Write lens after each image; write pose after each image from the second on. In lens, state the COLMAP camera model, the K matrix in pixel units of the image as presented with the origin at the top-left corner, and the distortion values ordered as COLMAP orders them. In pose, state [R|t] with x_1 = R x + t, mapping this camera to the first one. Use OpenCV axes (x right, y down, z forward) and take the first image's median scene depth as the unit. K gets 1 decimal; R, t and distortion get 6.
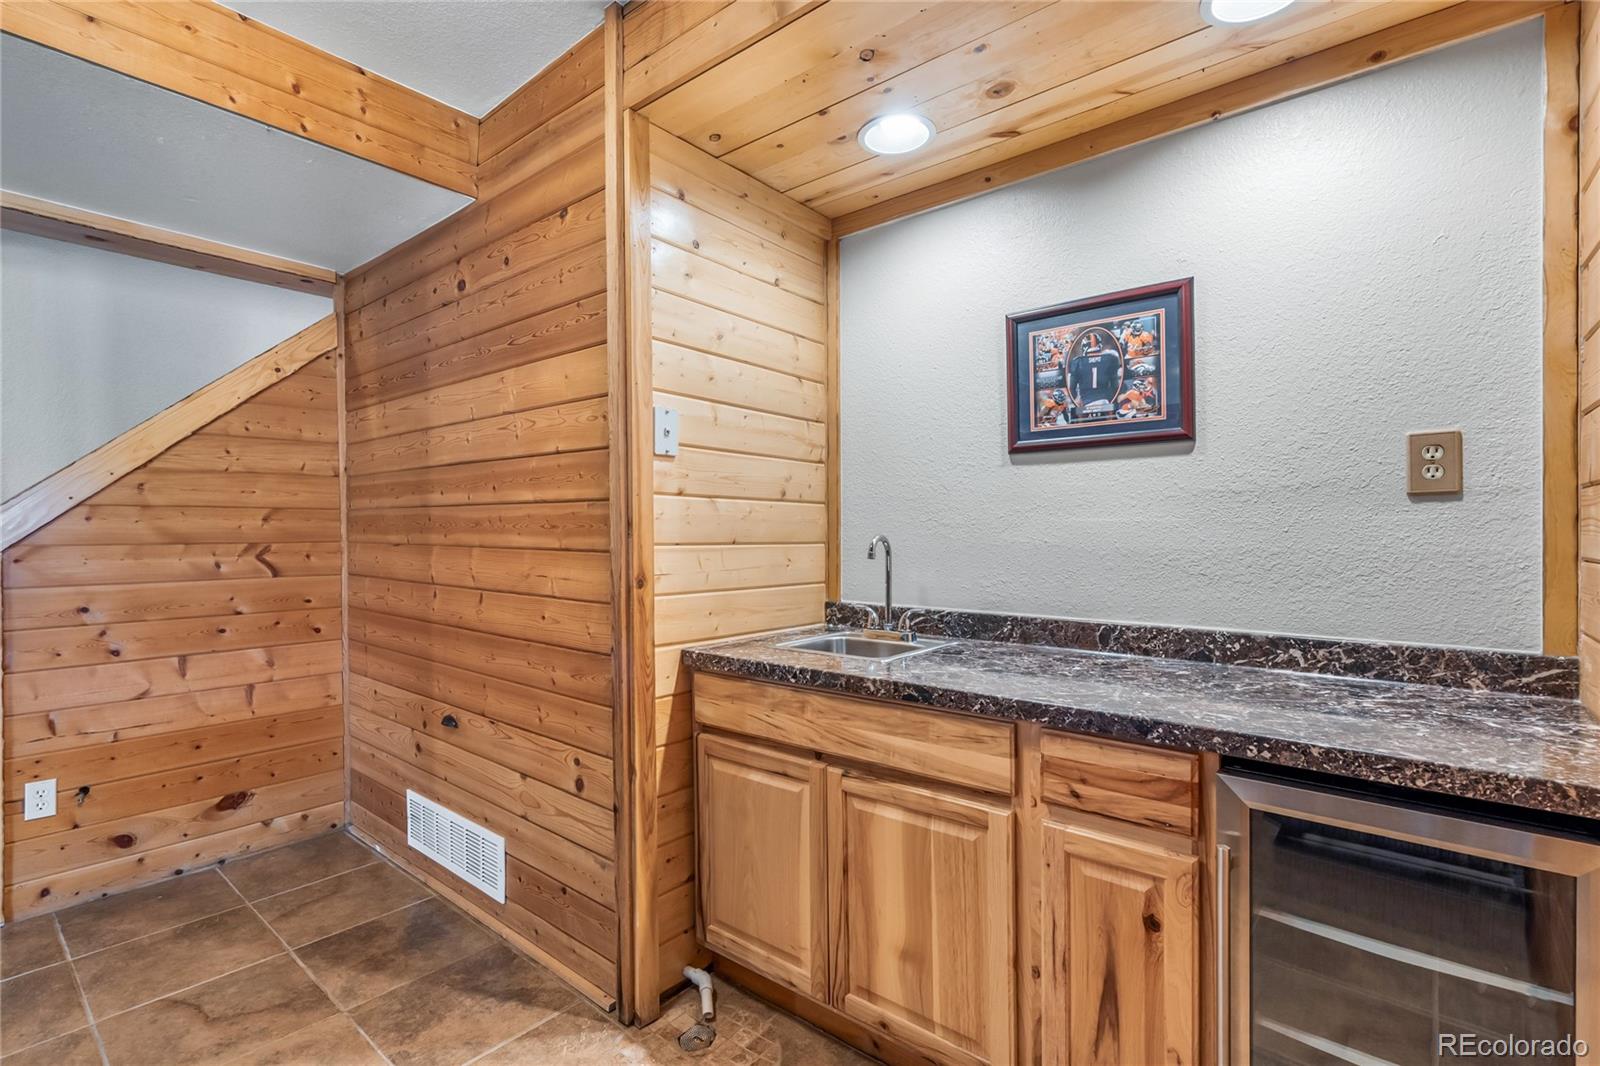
lens RADIAL K [[745.6, 0, 791.5], [0, 745.6, 523.4], [0, 0, 1]] dist [-0.000686, -0.000106]
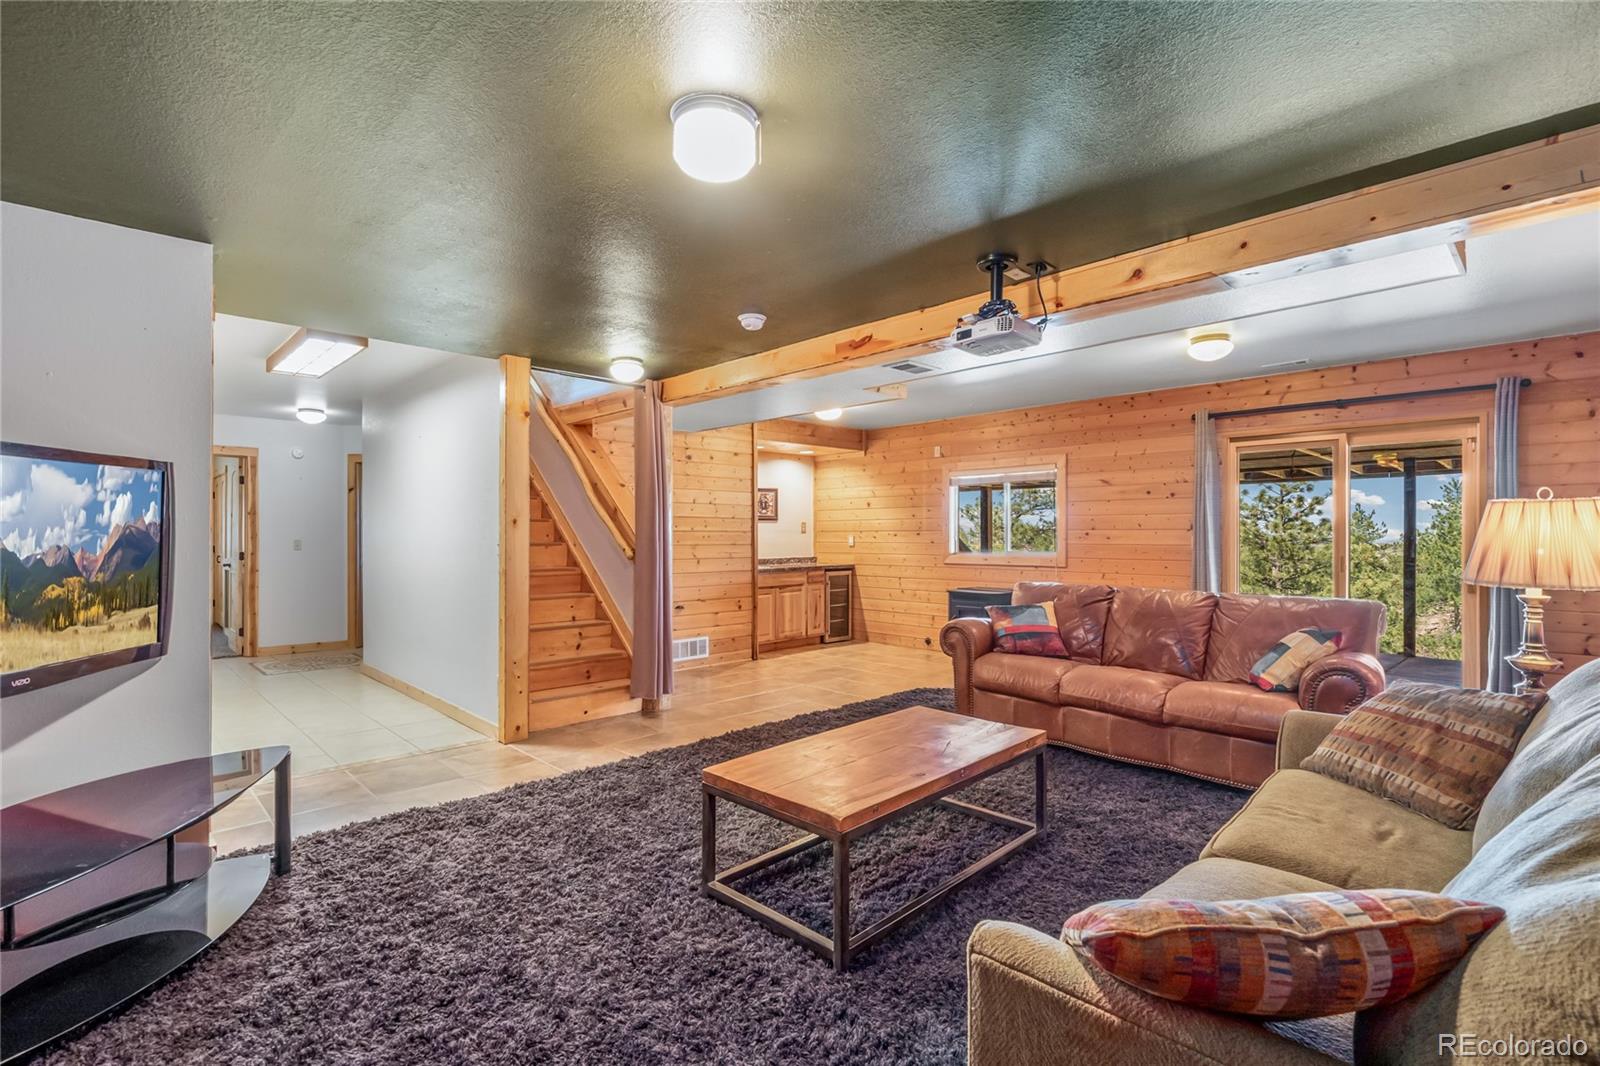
lens RADIAL K [[745.6, 0, 791.5], [0, 745.6, 523.4], [0, 0, 1]] dist [-0.000686, -0.000106]
pose [[0.089800, 0.018136, 0.995795, -5.098274], [-0.004082, 0.999832, -0.017842, -0.004730], [-0.995951, -0.002462, 0.089859, 0.524896]]
